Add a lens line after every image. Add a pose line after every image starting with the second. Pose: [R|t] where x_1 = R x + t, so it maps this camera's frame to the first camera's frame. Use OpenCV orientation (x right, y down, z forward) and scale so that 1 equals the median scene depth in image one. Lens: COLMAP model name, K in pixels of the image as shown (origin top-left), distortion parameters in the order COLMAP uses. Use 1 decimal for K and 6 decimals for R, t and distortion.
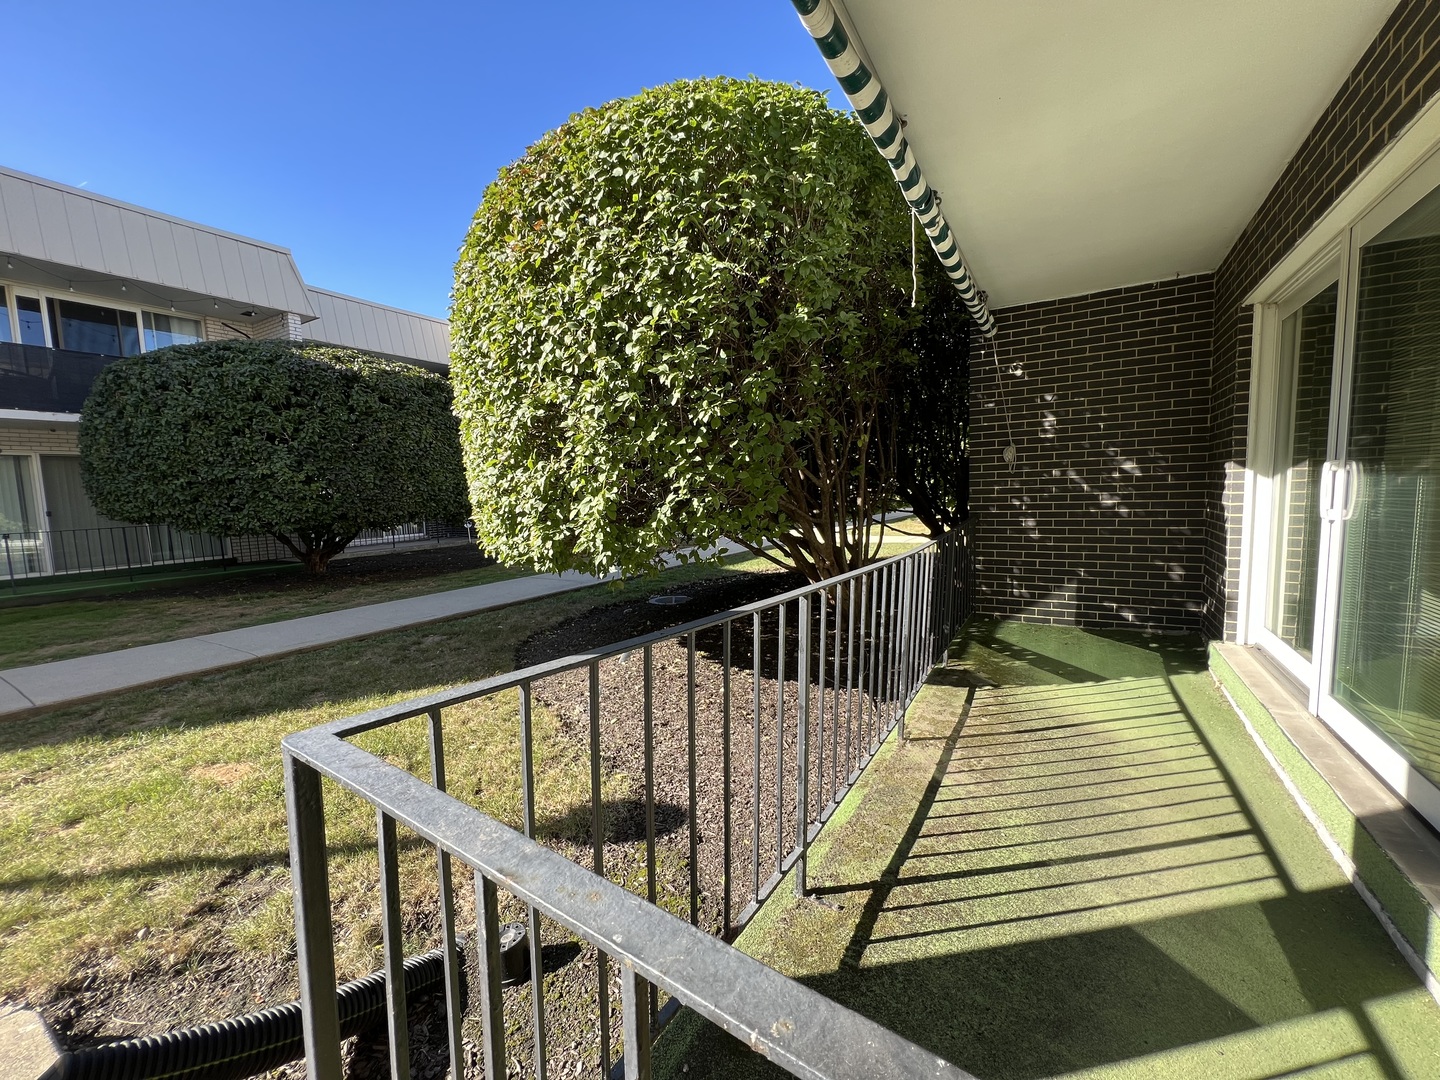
lens RADIAL K [[578.1, 0, 716.2], [0, 578.1, 539.3], [0, 0, 1]] dist [0.000389, -0.000094]
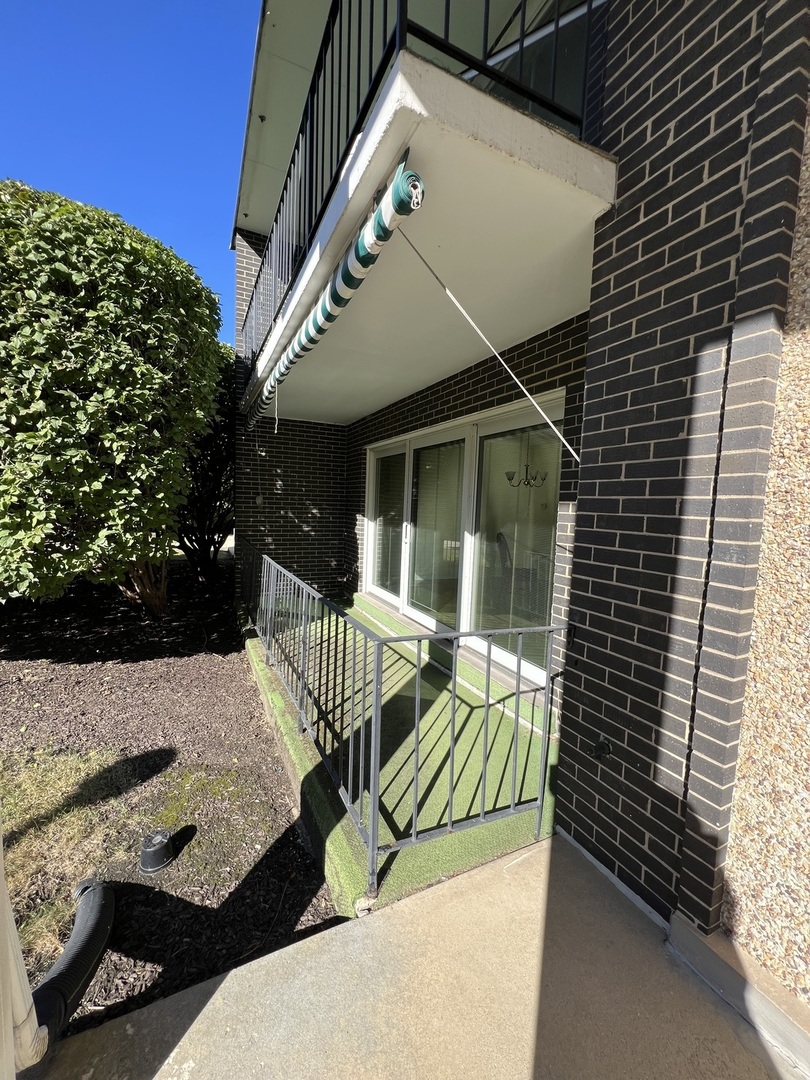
lens RADIAL K [[433.6, 0, 407.6], [0, 433.6, 540.2], [0, 0, 1]] dist [0.000389, -0.000094]
pose [[0.535856, -0.019524, 0.844084, -0.472840], [0.020539, 0.999738, 0.010086, -0.044260], [-0.844060, 0.011932, 0.536117, -0.085635]]
